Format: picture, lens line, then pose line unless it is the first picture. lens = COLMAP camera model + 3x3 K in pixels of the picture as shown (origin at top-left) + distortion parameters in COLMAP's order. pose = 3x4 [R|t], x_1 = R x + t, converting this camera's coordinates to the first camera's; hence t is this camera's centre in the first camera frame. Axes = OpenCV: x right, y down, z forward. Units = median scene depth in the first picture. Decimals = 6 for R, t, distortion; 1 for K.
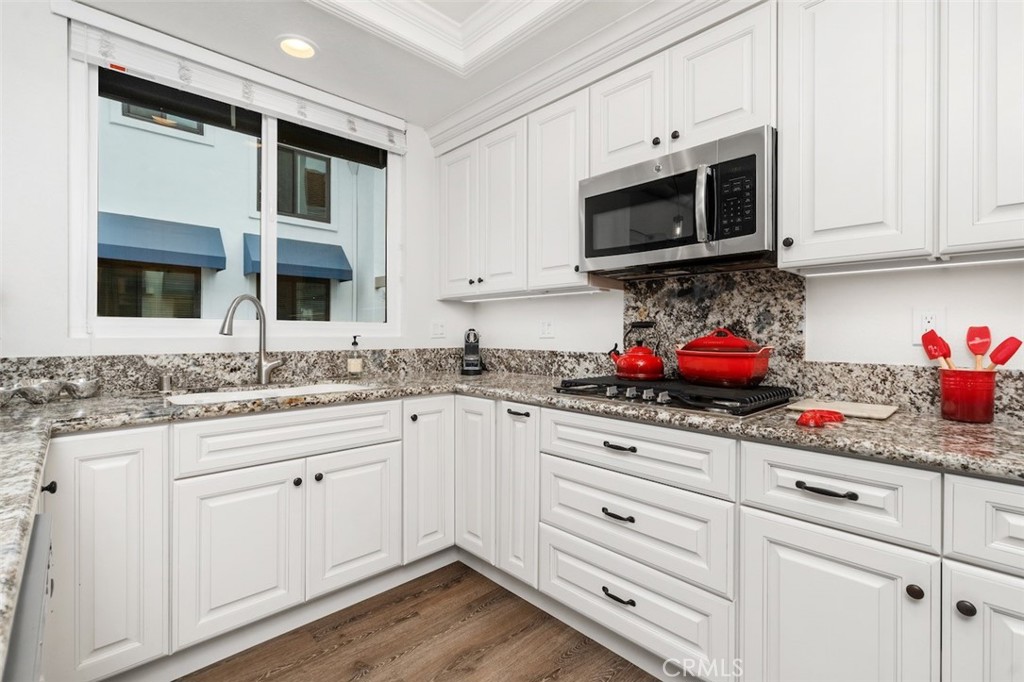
lens RADIAL K [[462.5, 0, 510.2], [0, 462.5, 334.9], [0, 0, 1]] dist [0.007403, -0.002510]
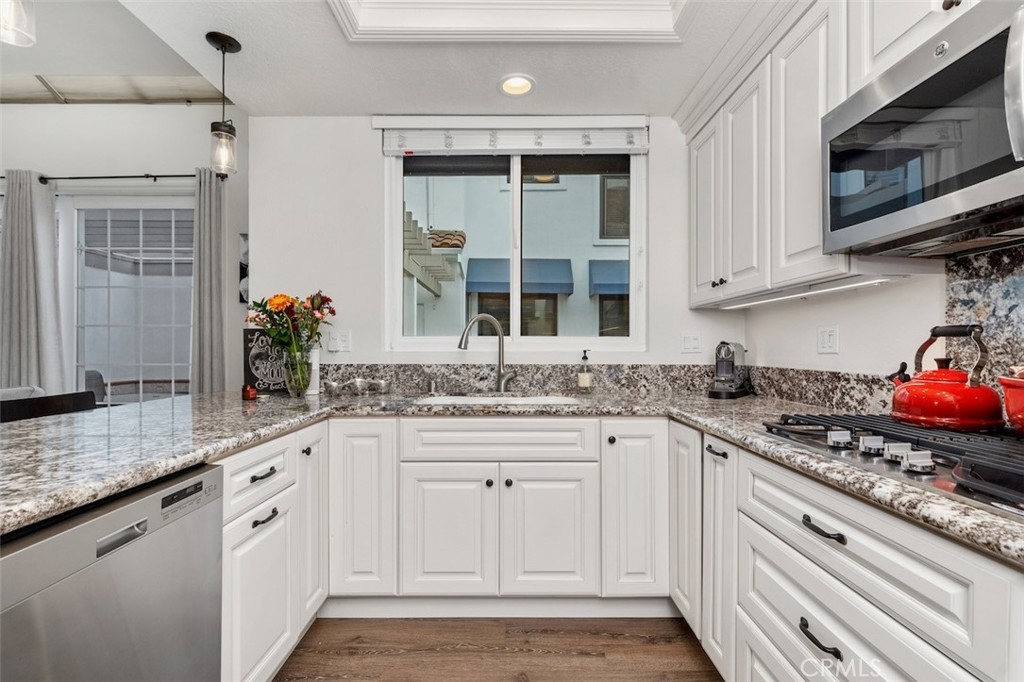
lens RADIAL K [[462.5, 0, 508.8], [0, 462.5, 349.6], [0, 0, 1]] dist [0.007403, -0.002510]
pose [[0.726910, -0.000267, -0.686733, 0.272976], [-0.000559, 0.999999, -0.000981, 0.002060], [0.686732, 0.001097, 0.726909, 0.197499]]
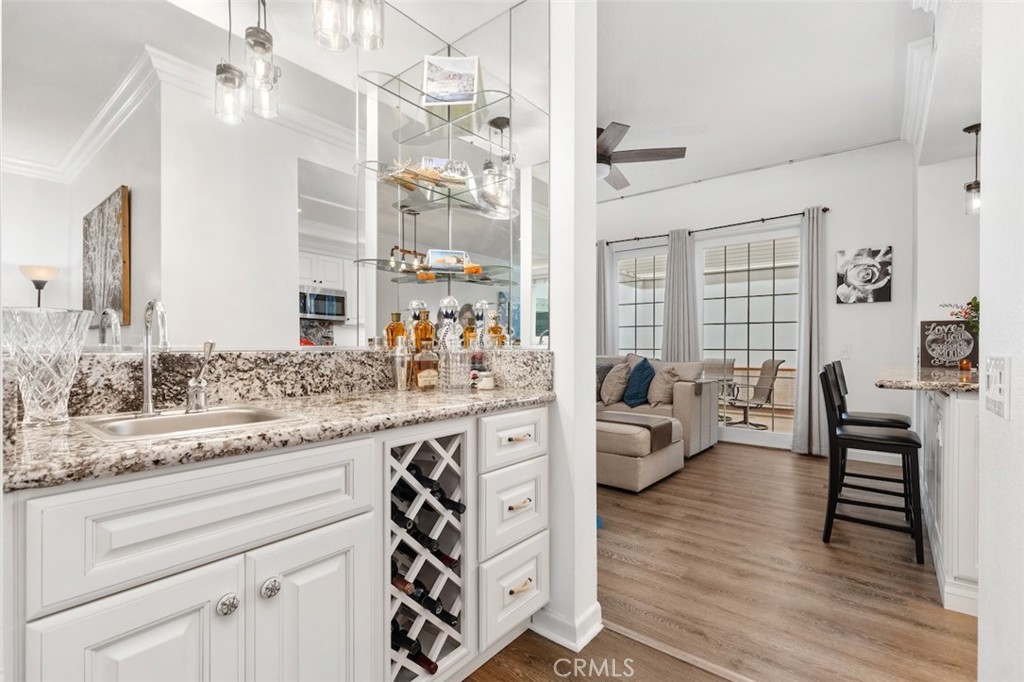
lens RADIAL K [[462.5, 0, 506.8], [0, 462.5, 347.2], [0, 0, 1]] dist [0.007403, -0.002510]
pose [[0.150213, 0.005057, -0.988641, 0.375205], [0.003927, 0.999976, 0.005711, 0.024645], [0.988646, -0.004741, 0.150189, -1.118906]]
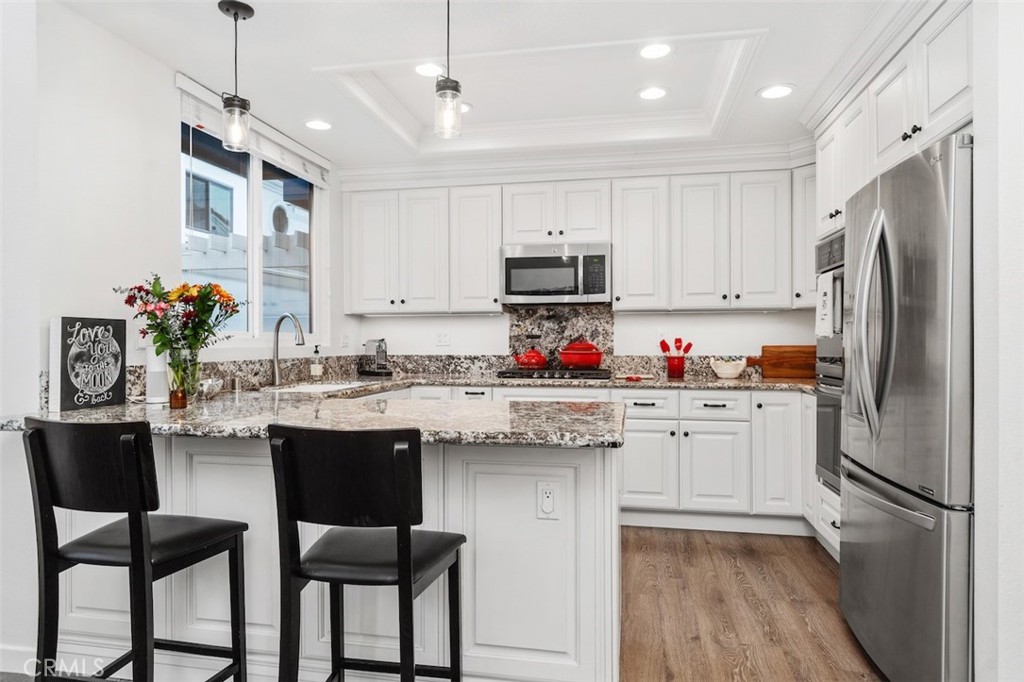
lens RADIAL K [[626.2, 0, 510.7], [0, 626.2, 342.9], [0, 0, 1]] dist [0.005503, 0.000109]
pose [[0.812730, -0.006826, 0.582600, -1.048896], [0.007444, 0.999971, 0.001333, -0.002956], [-0.582593, 0.003254, 0.812758, -0.745492]]
